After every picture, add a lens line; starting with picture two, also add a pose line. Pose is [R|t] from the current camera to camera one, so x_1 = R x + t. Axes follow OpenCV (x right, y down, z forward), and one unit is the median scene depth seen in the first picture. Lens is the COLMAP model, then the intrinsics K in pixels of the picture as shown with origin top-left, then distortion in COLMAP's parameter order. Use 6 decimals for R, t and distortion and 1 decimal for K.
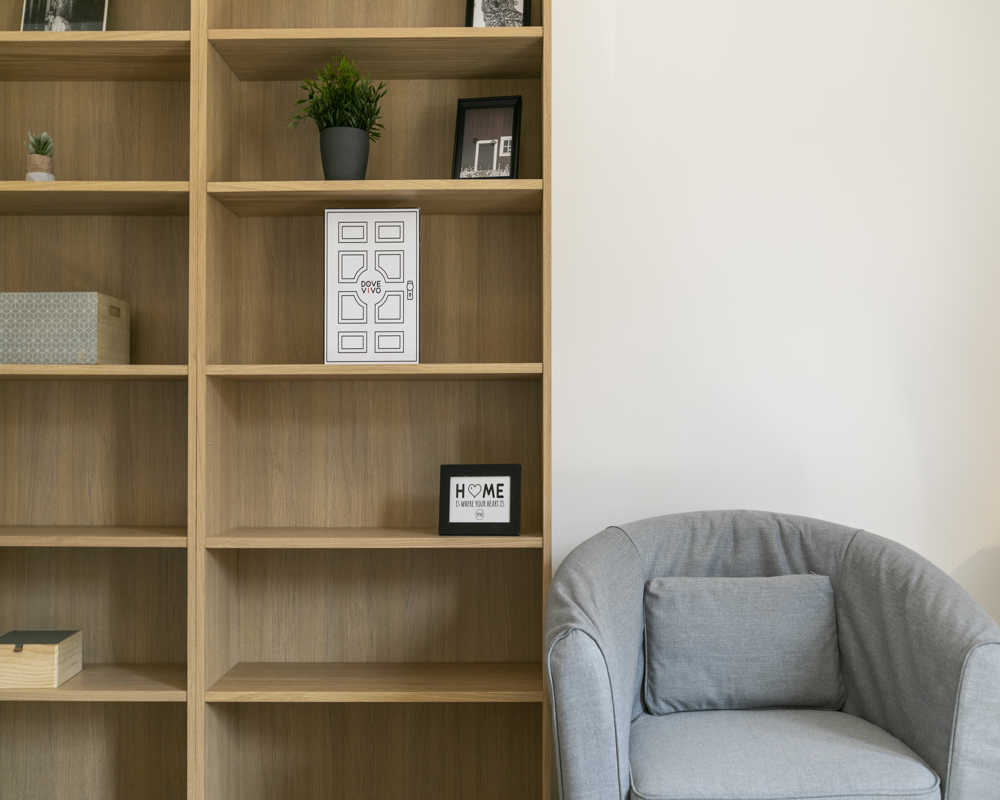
lens RADIAL K [[1018.9, 0, 501.8], [0, 1018.9, 397.0], [0, 0, 1]] dist [-0.001688, 0.000000]
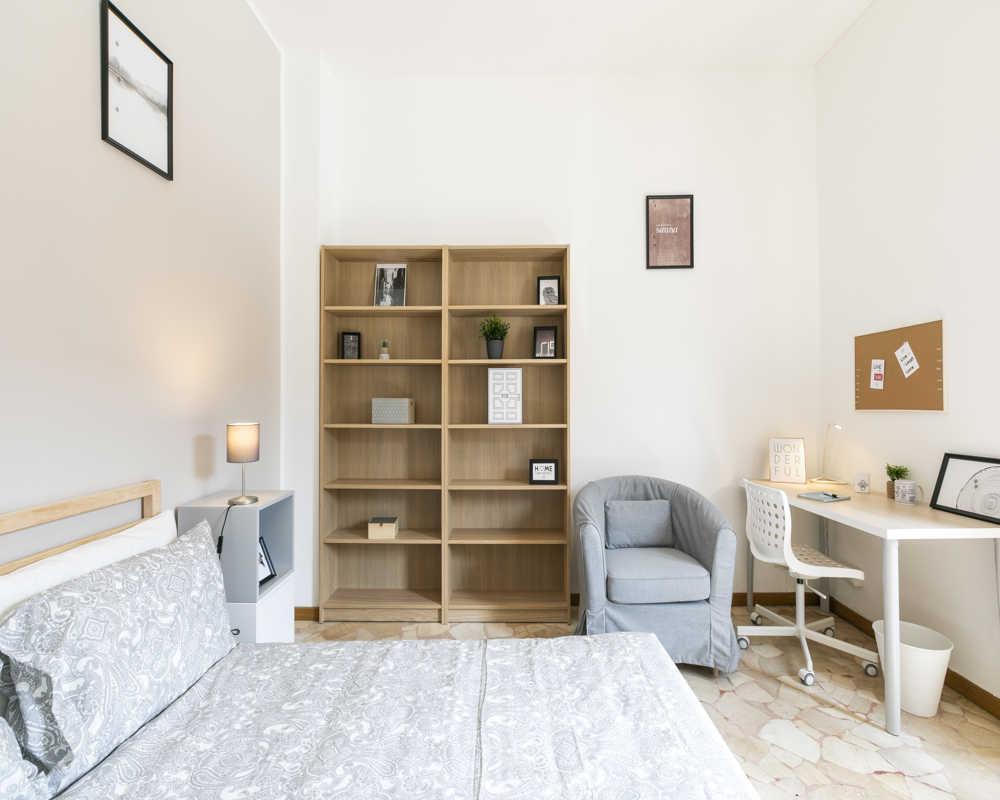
lens RADIAL K [[444.7, 0, 507.6], [0, 444.7, 400.2], [0, 0, 1]] dist [0.003451, -0.001645]
pose [[0.999999, 0.000918, -0.000974, -0.121264], [-0.000916, 0.999998, 0.001581, -0.100156], [0.000975, -0.001580, 0.999998, -0.231395]]
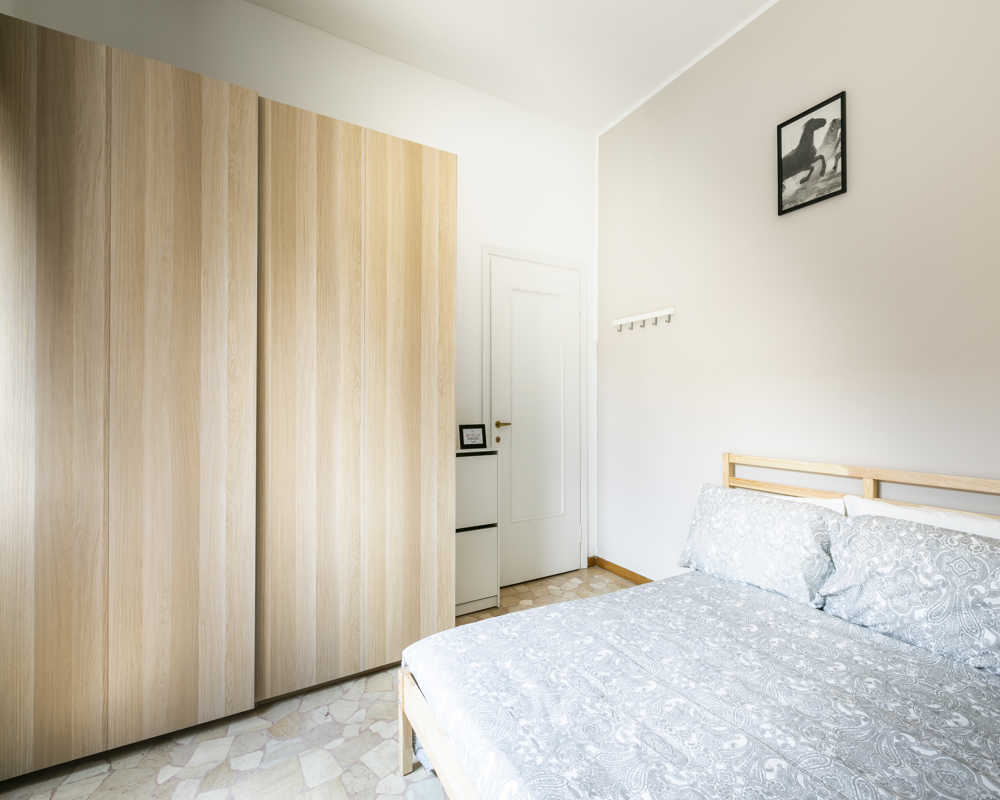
lens RADIAL K [[444.7, 0, 499.1], [0, 444.7, 402.2], [0, 0, 1]] dist [0.003451, -0.001645]
pose [[-0.871659, 0.011127, -0.489986, 0.897717], [0.013060, 0.999915, -0.000525, -0.104100], [0.489938, -0.006857, -0.871730, 1.607800]]
